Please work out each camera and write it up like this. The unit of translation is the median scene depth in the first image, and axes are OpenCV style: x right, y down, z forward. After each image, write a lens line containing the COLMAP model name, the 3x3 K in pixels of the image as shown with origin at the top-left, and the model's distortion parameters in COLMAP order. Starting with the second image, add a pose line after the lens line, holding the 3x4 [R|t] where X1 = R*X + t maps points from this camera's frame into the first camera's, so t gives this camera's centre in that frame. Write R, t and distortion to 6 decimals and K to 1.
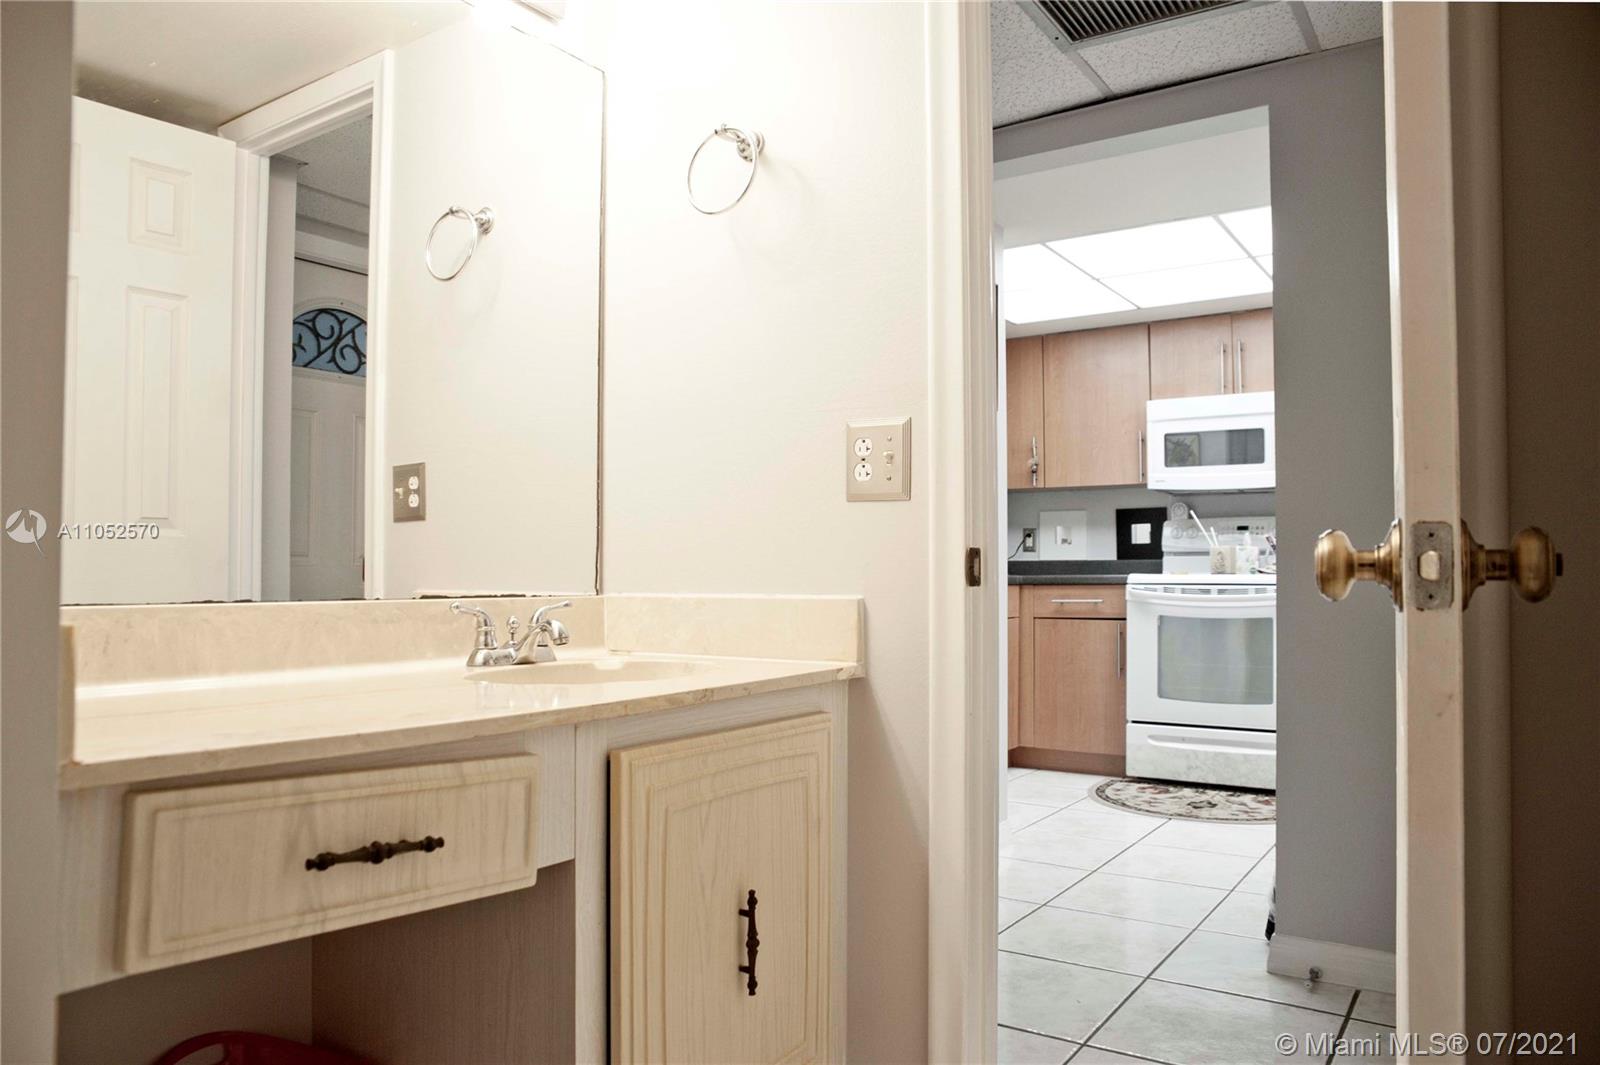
lens RADIAL K [[1111.2, 0, 792.8], [0, 1111.2, 555.3], [0, 0, 1]] dist [-0.111037, 0.083427]
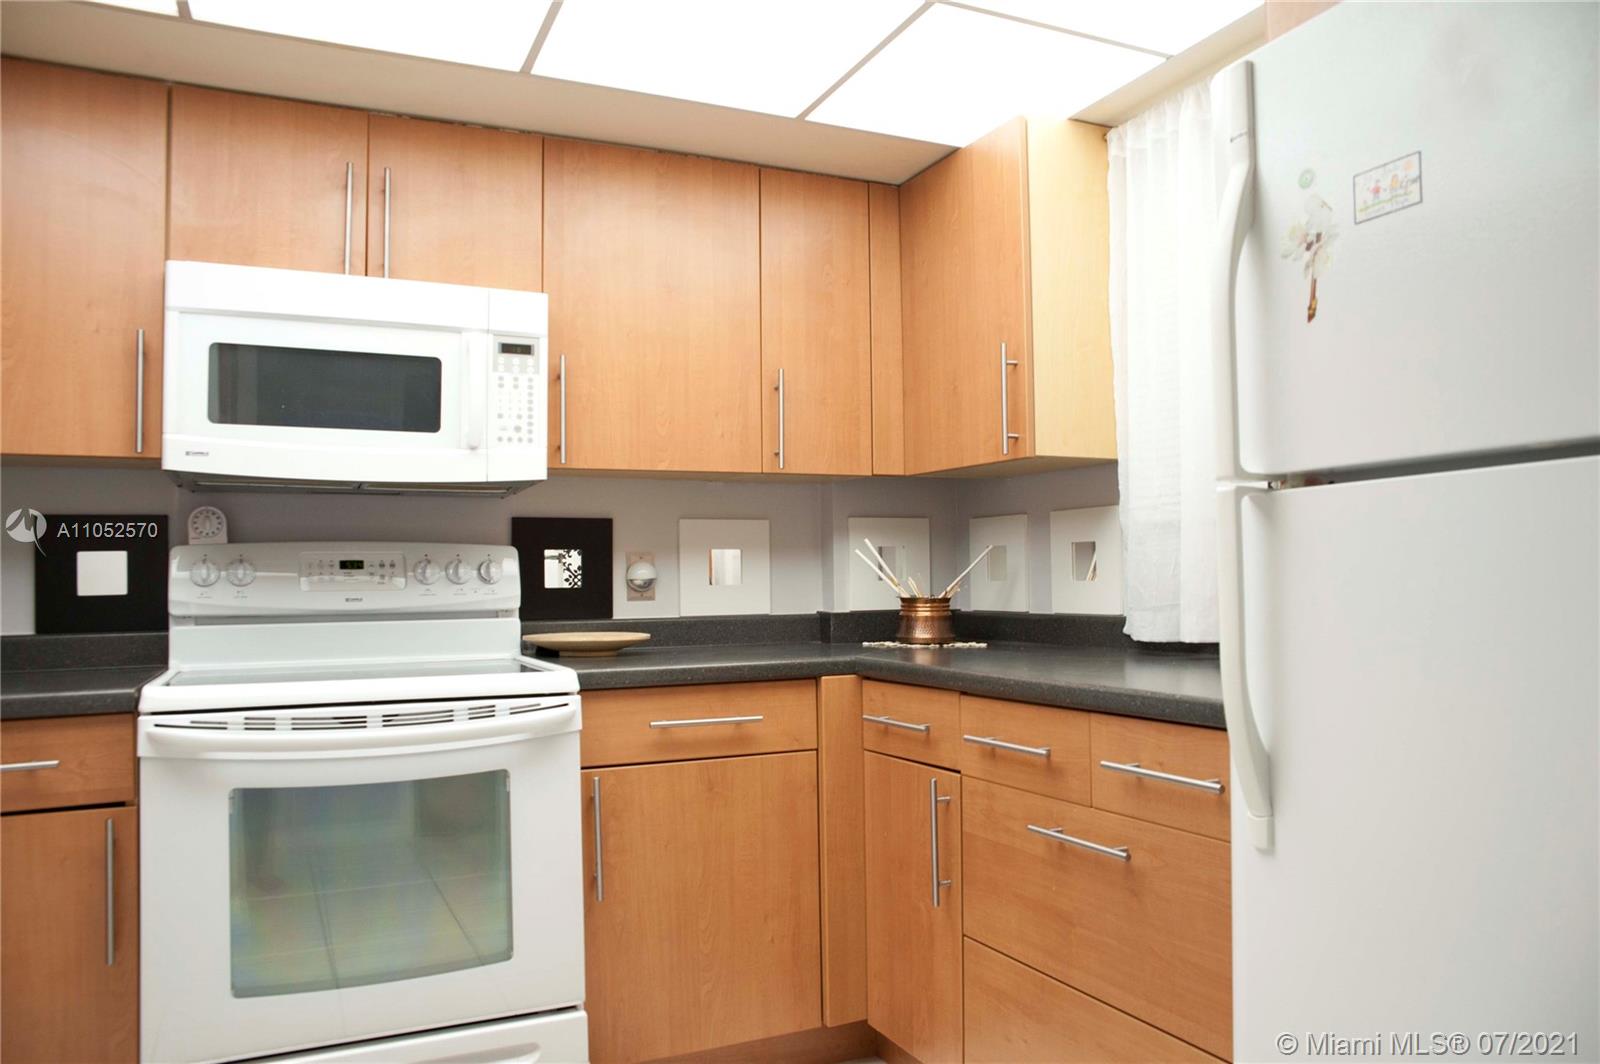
lens RADIAL K [[1111.2, 0, 790.7], [0, 1111.2, 547.8], [0, 0, 1]] dist [-0.111037, 0.083427]
pose [[0.506076, 0.020571, 0.862243, 0.091236], [-0.003281, 0.999754, -0.021925, -0.022707], [-0.862482, 0.008267, 0.506020, 0.587239]]
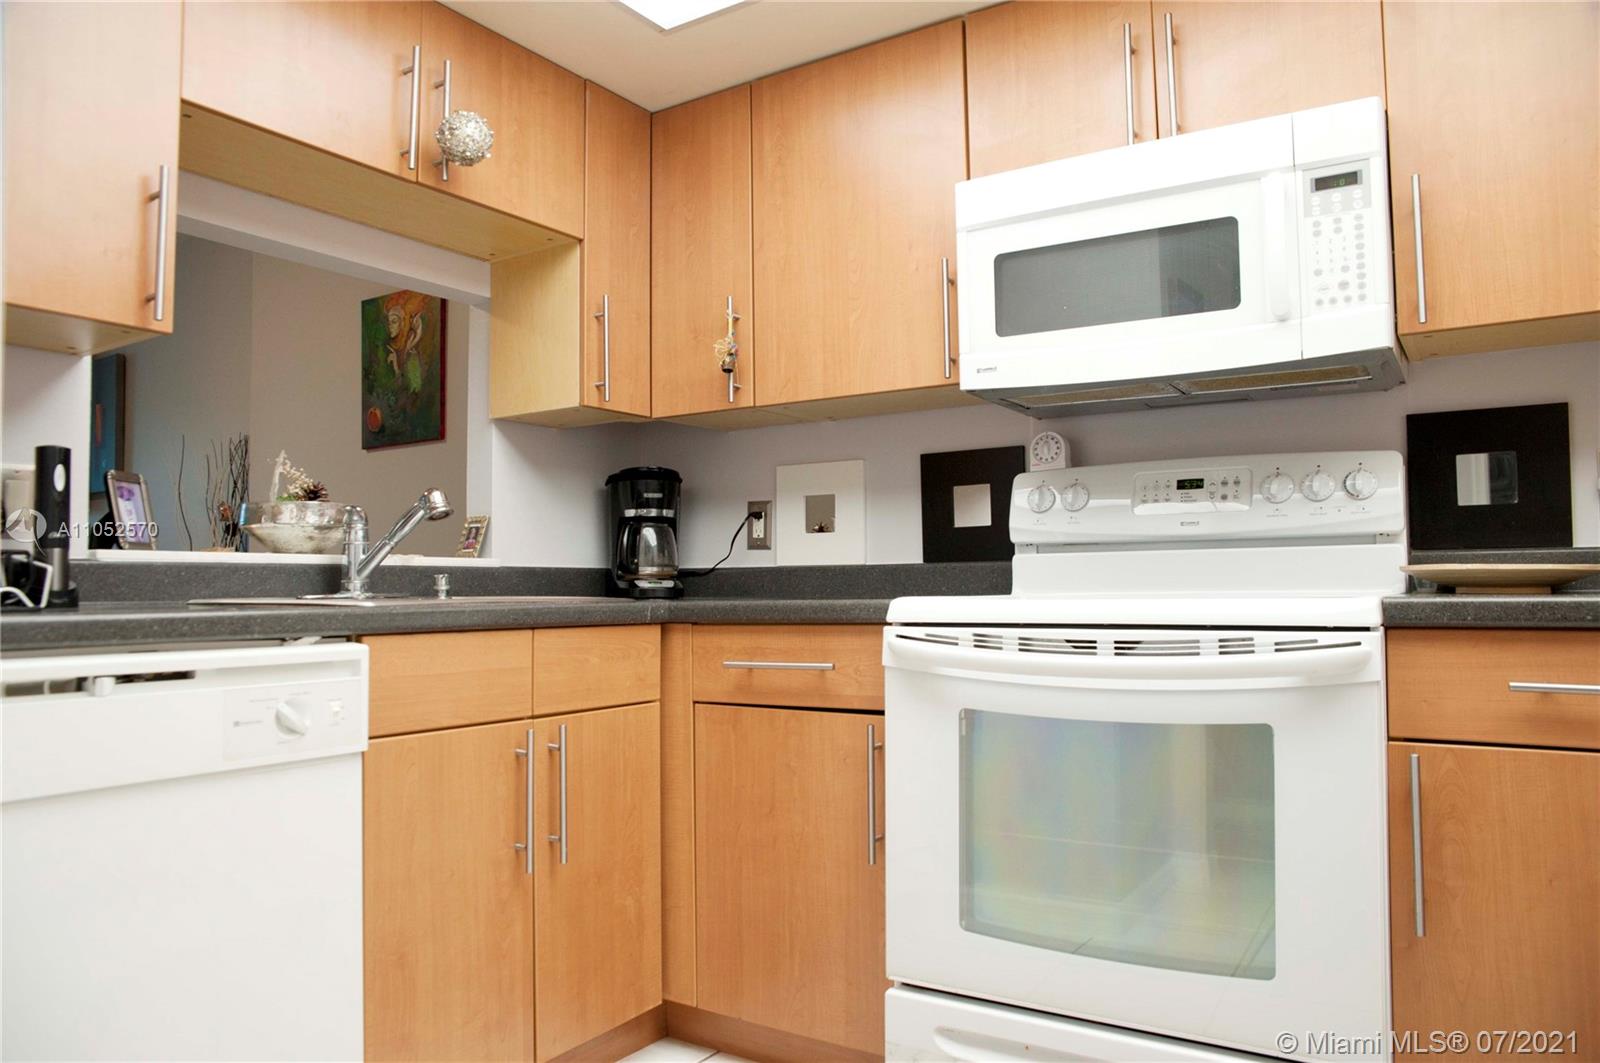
lens RADIAL K [[1111.2, 0, 794.4], [0, 1111.2, 533.4], [0, 0, 1]] dist [-0.111037, 0.083427]
pose [[0.999710, -0.006031, 0.023302, 0.249978], [0.006732, 0.999524, -0.030124, 0.005611], [-0.023109, 0.030272, 0.999275, 0.583723]]
